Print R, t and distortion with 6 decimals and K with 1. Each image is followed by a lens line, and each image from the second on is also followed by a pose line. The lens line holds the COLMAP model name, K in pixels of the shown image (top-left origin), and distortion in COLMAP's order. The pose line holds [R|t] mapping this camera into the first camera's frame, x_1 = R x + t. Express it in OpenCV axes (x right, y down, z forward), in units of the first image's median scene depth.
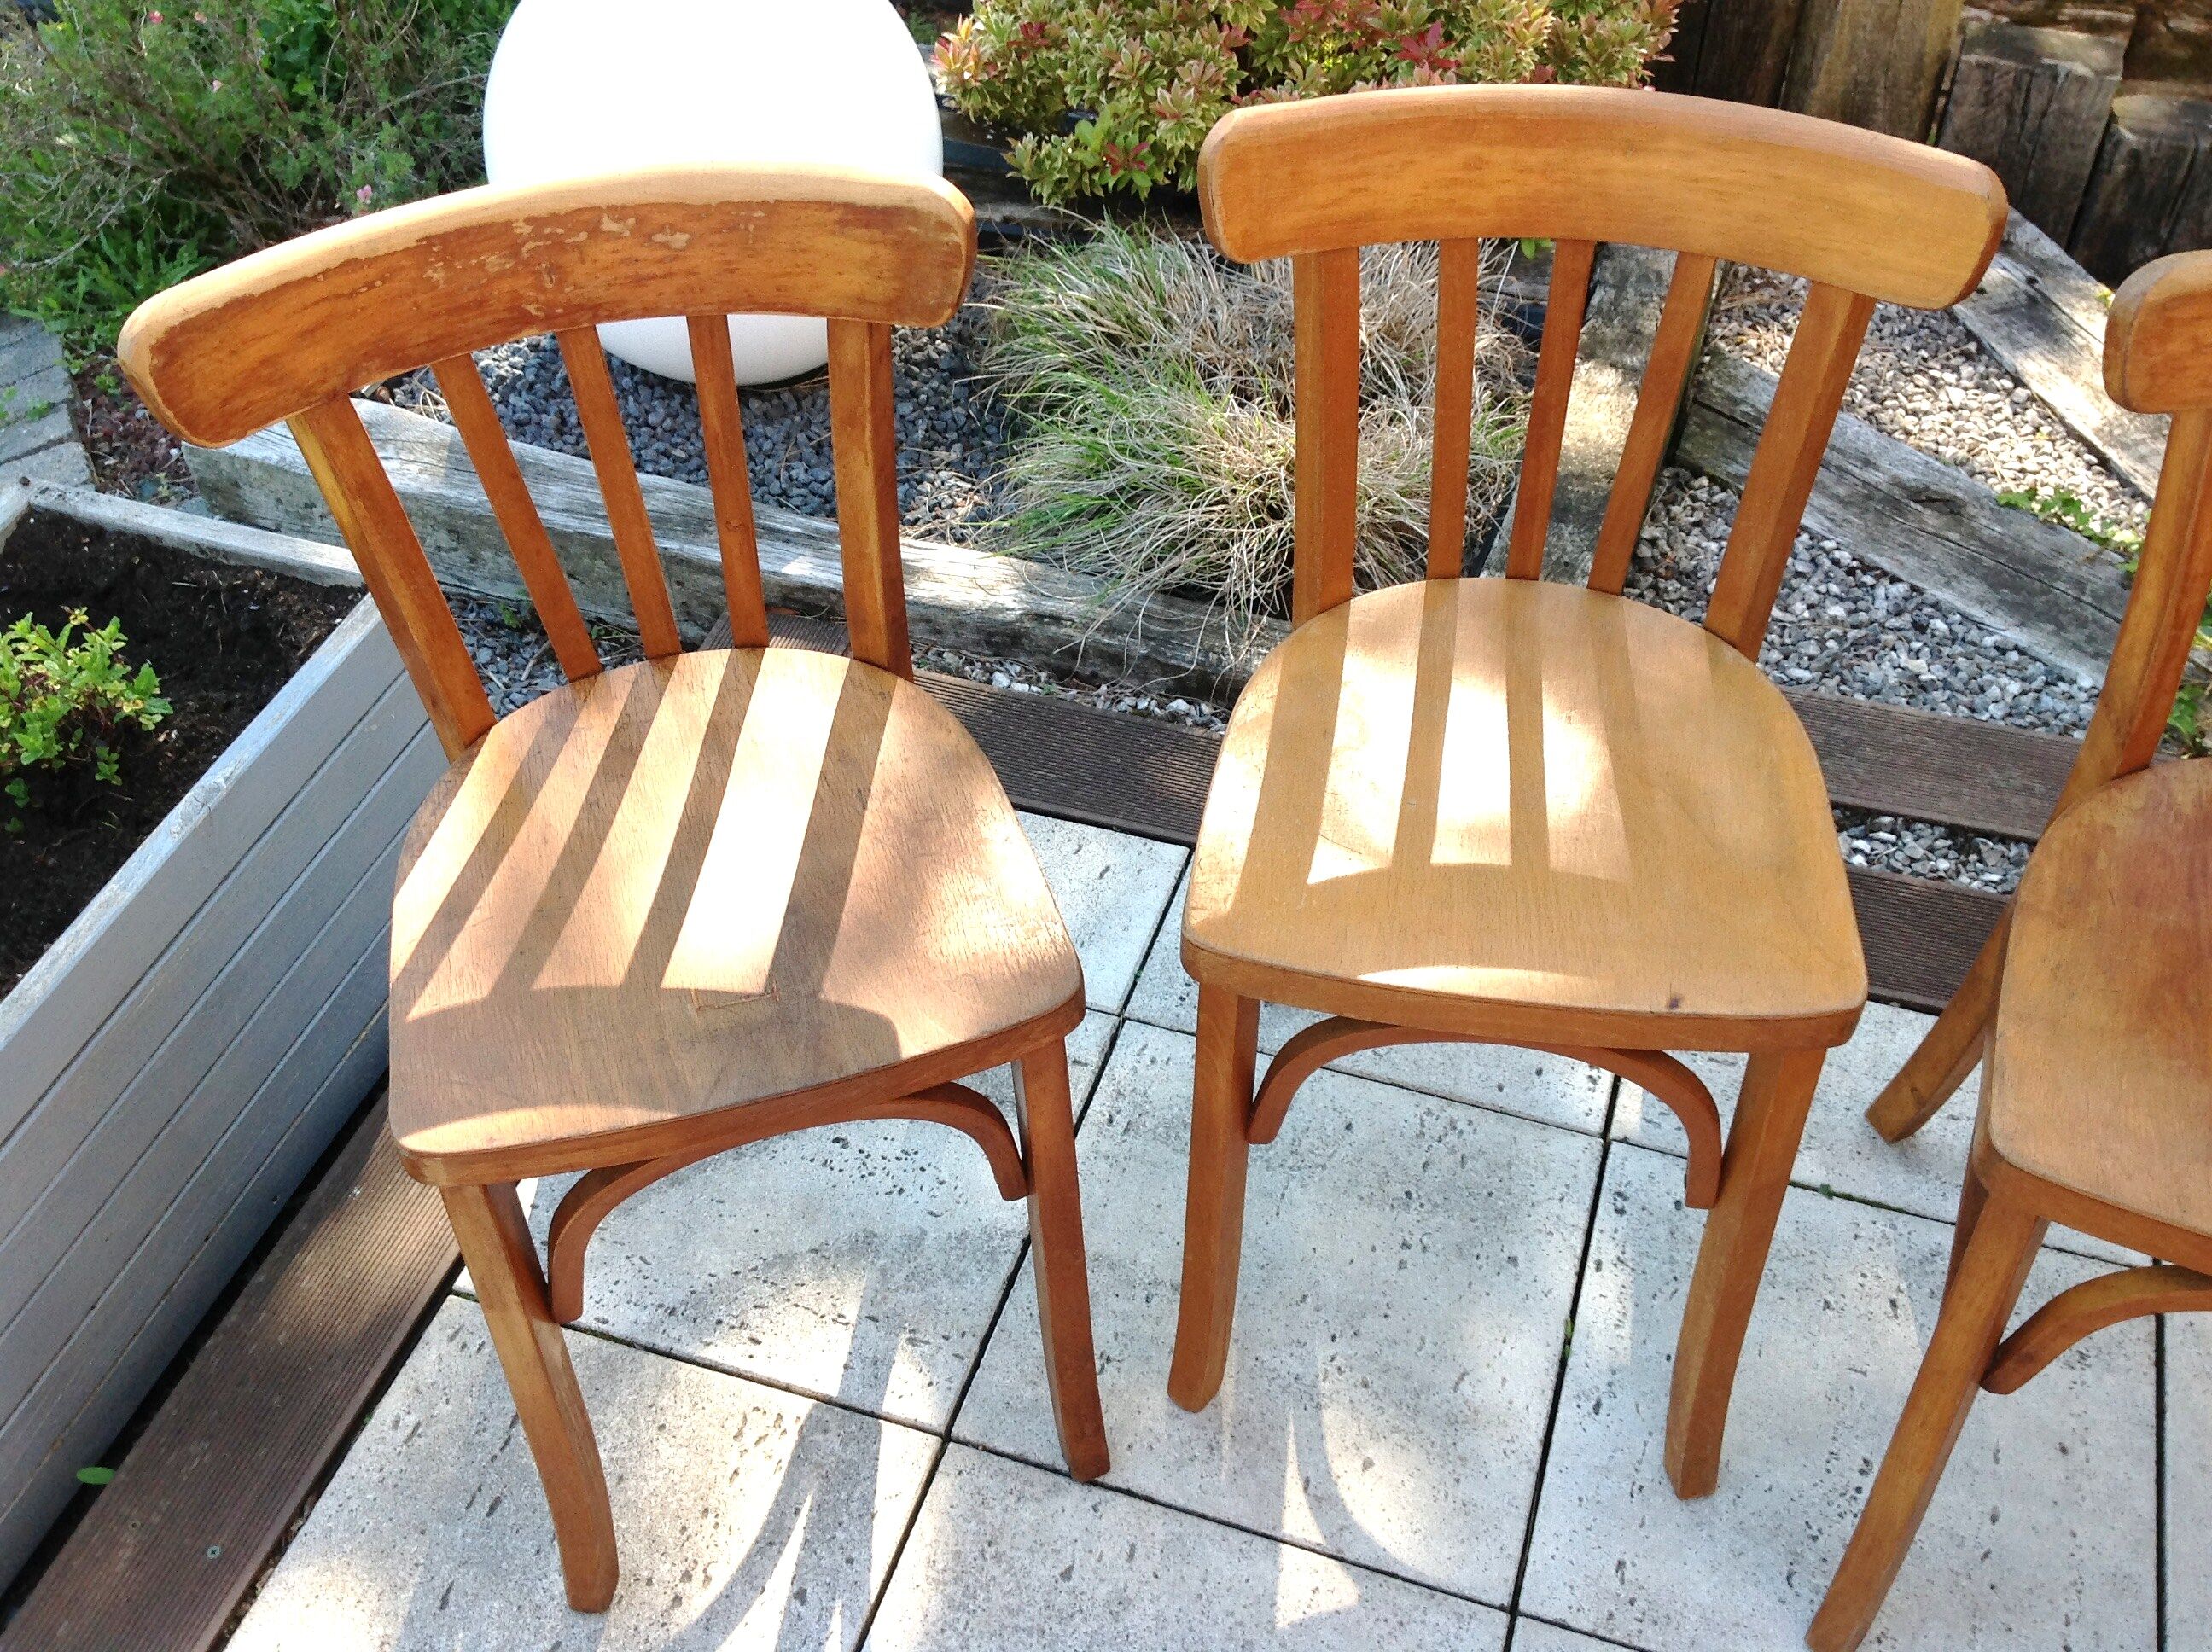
lens RADIAL K [[2089.1, 0, 1073.1], [0, 2089.1, 840.7], [0, 0, 1]] dist [0.008093, 0.000000]
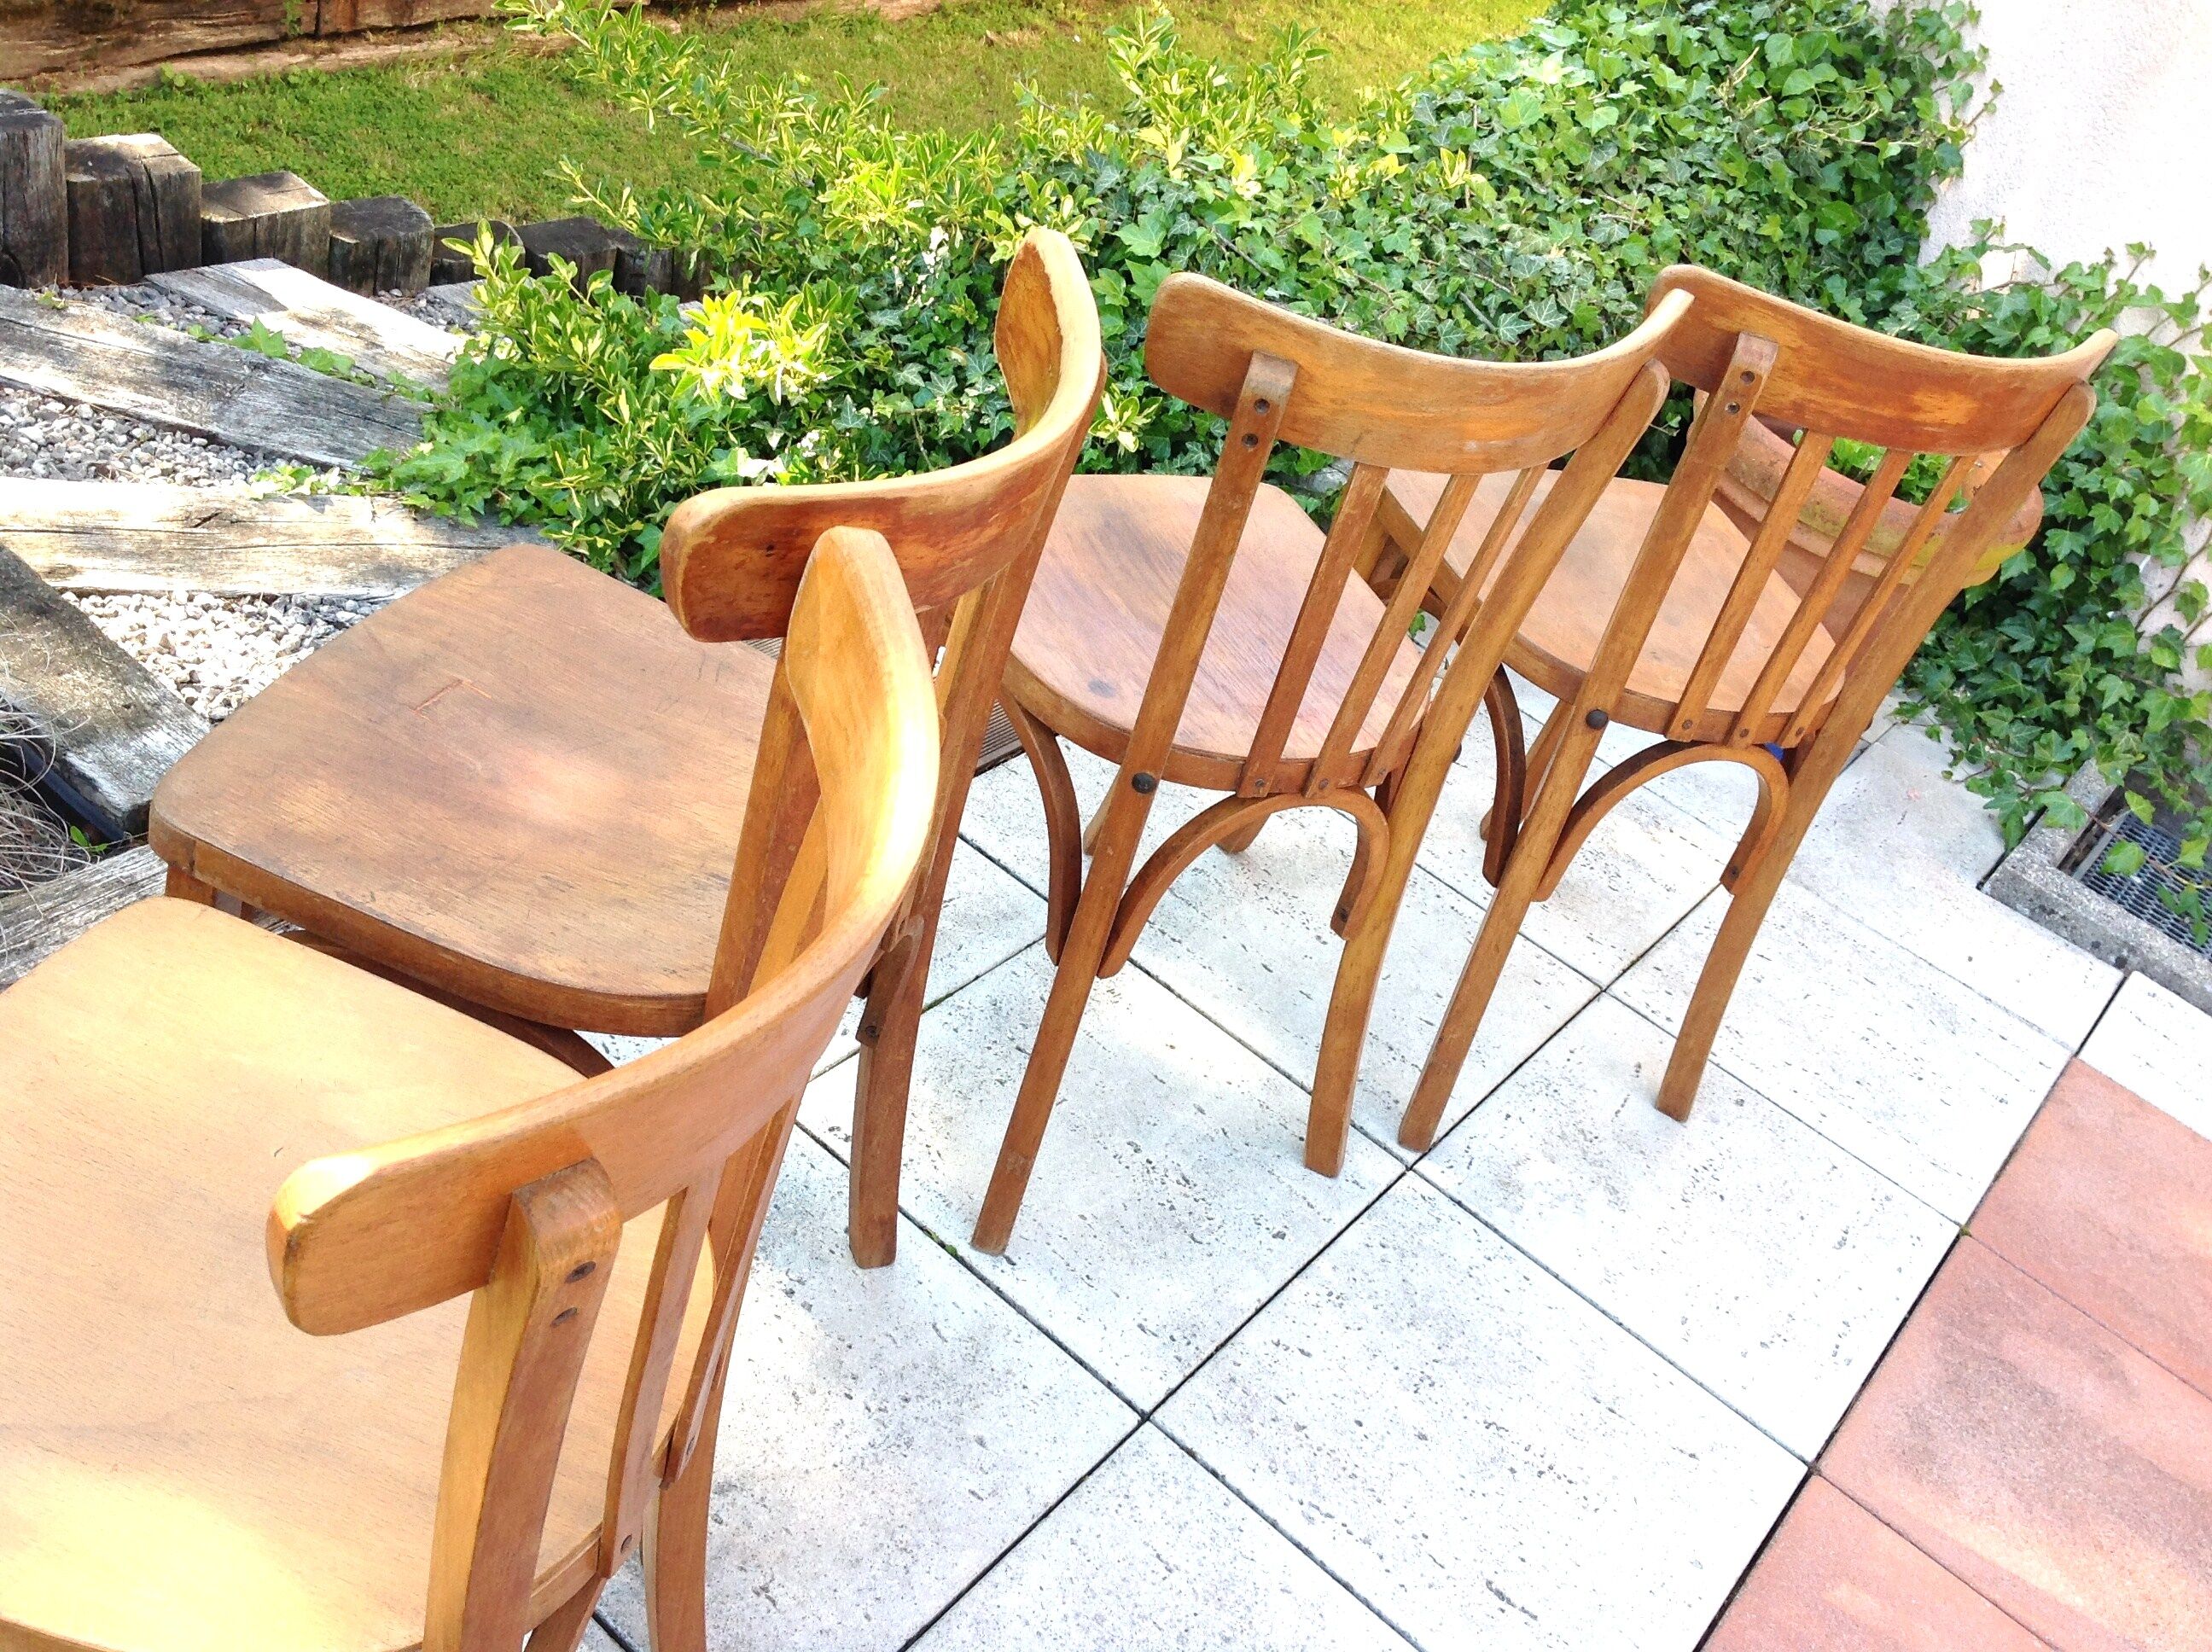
lens RADIAL K [[2089.1, 0, 1106.8], [0, 2089.1, 836.1], [0, 0, 1]] dist [0.008093, 0.000000]
pose [[0.305170, -0.481346, 0.821692, -0.355207], [0.467077, 0.827593, 0.311334, -0.156888], [-0.829886, 0.288783, 0.477382, 0.241015]]
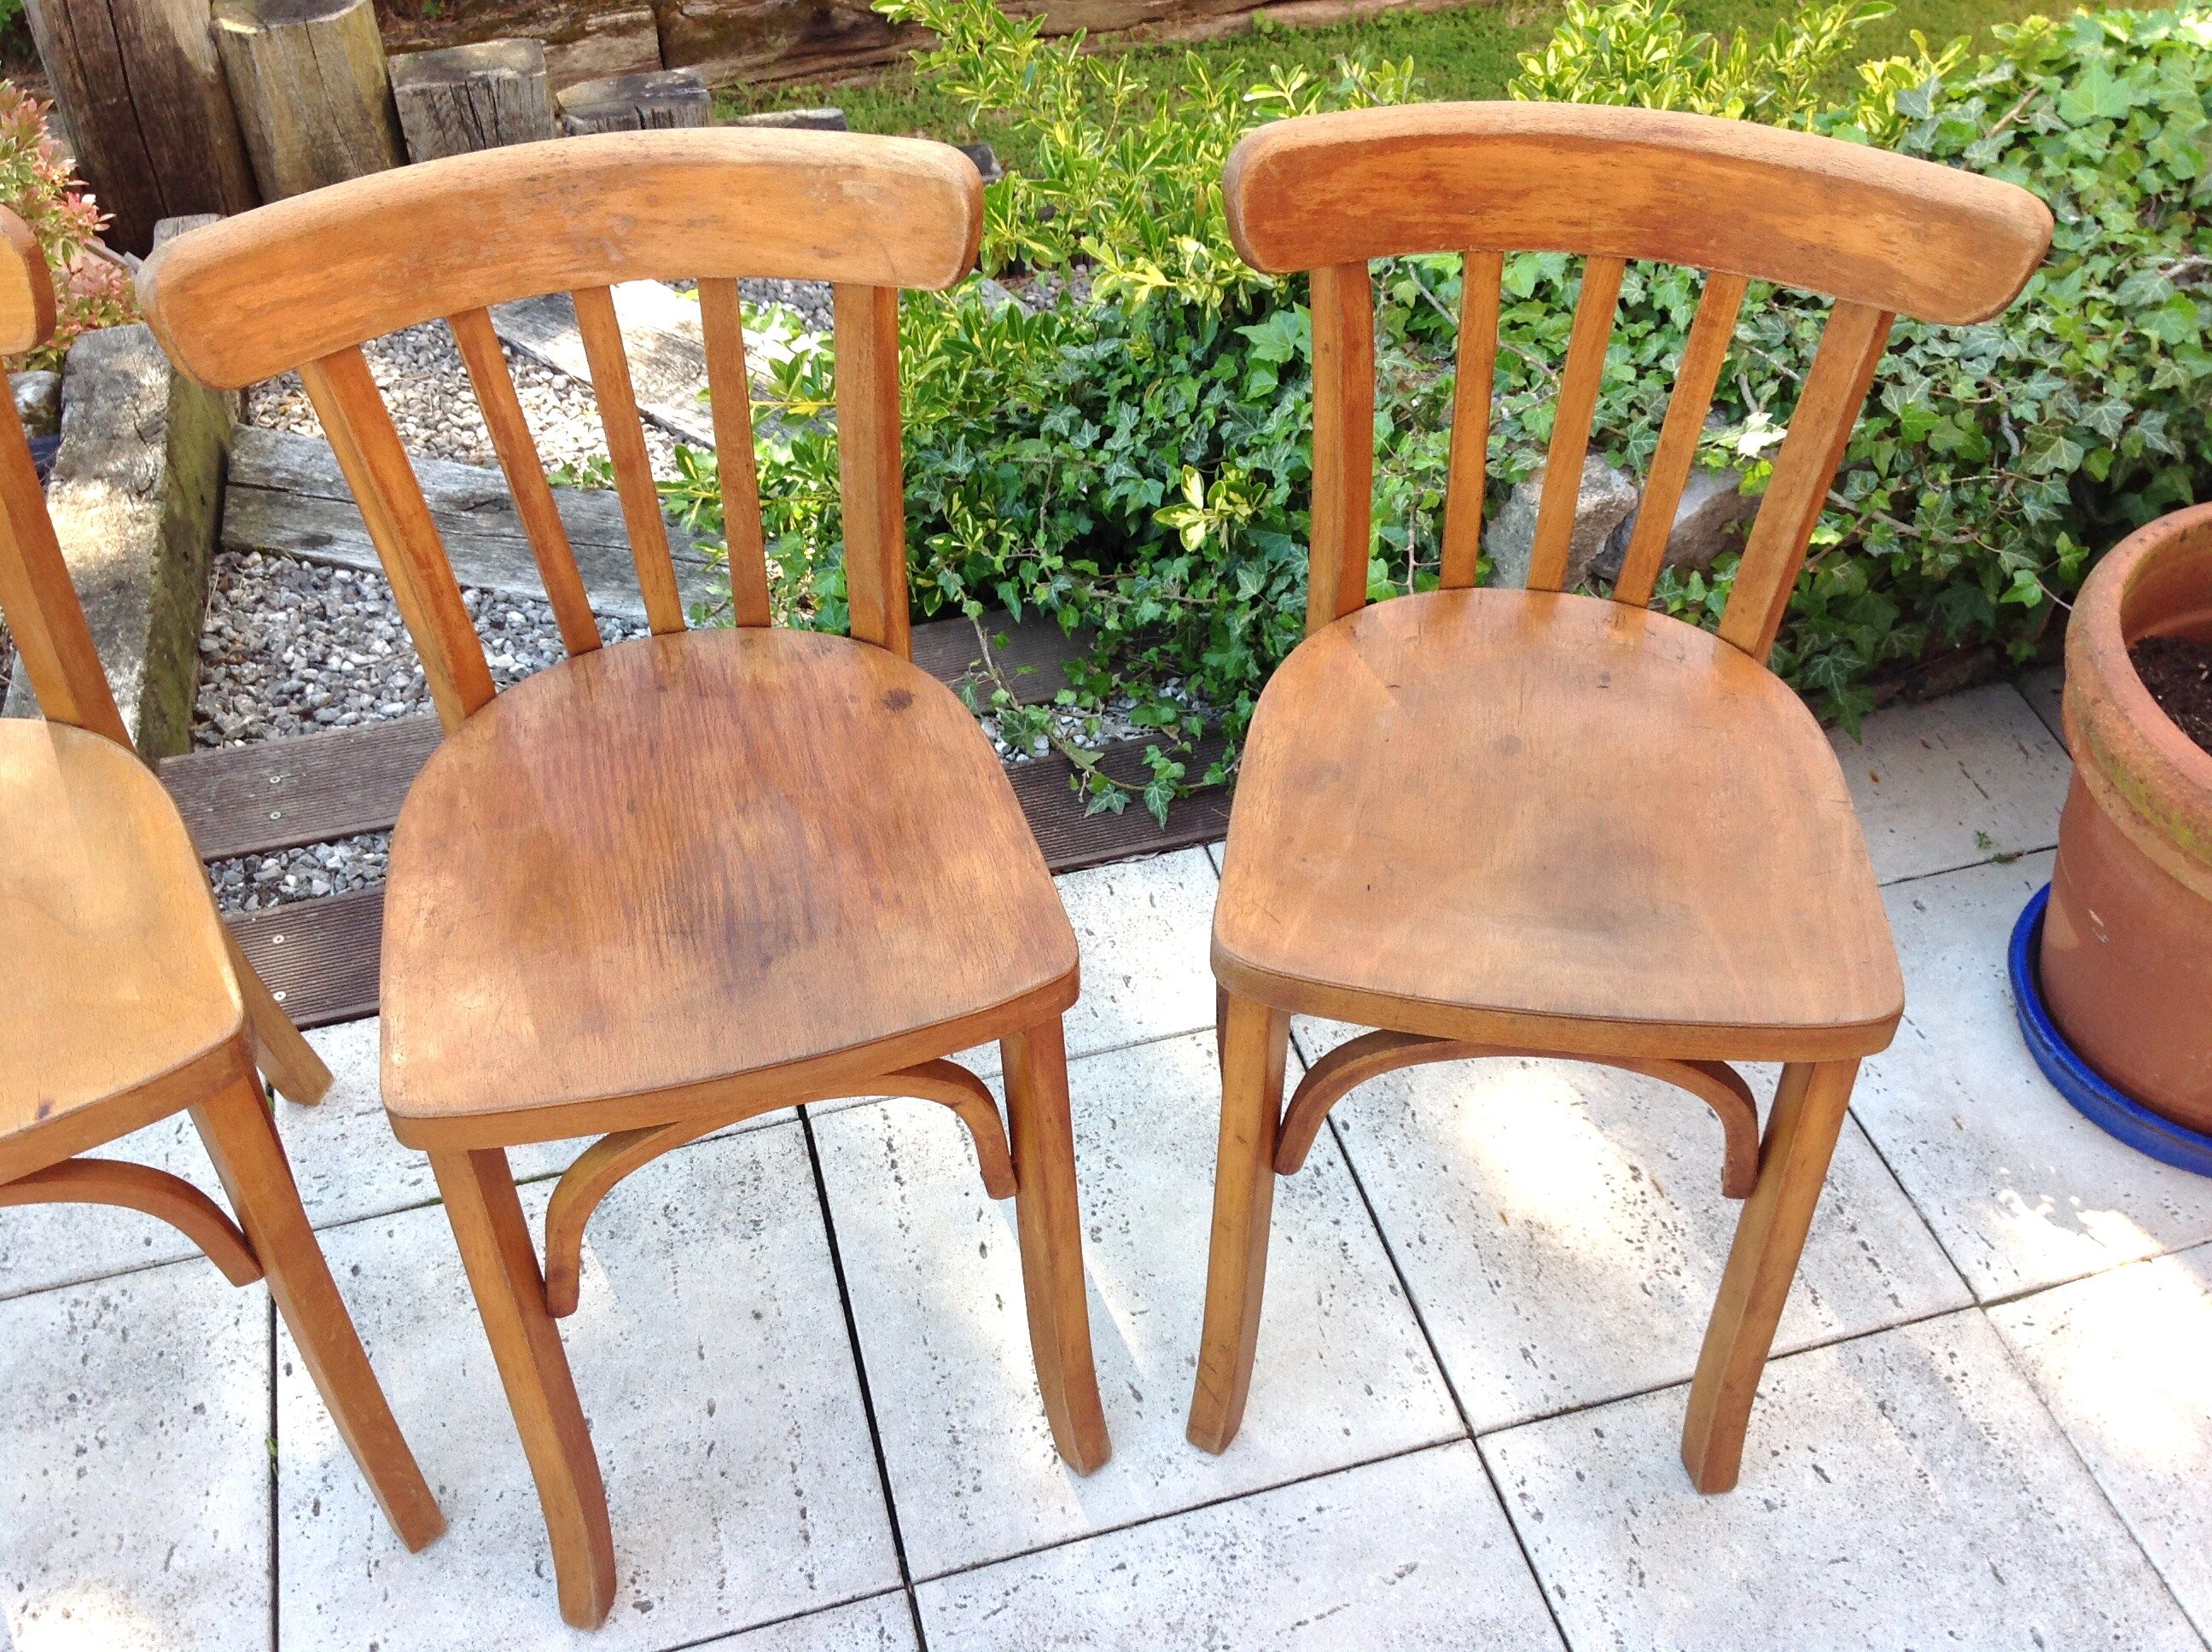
lens RADIAL K [[2089.1, 0, 1099.8], [0, 2089.1, 849.2], [0, 0, 1]] dist [0.008093, 0.000000]
pose [[0.818627, -0.382642, 0.428293, 0.164980], [0.395465, 0.916333, 0.062783, 0.050653], [-0.416482, 0.117979, 0.901456, -0.030413]]
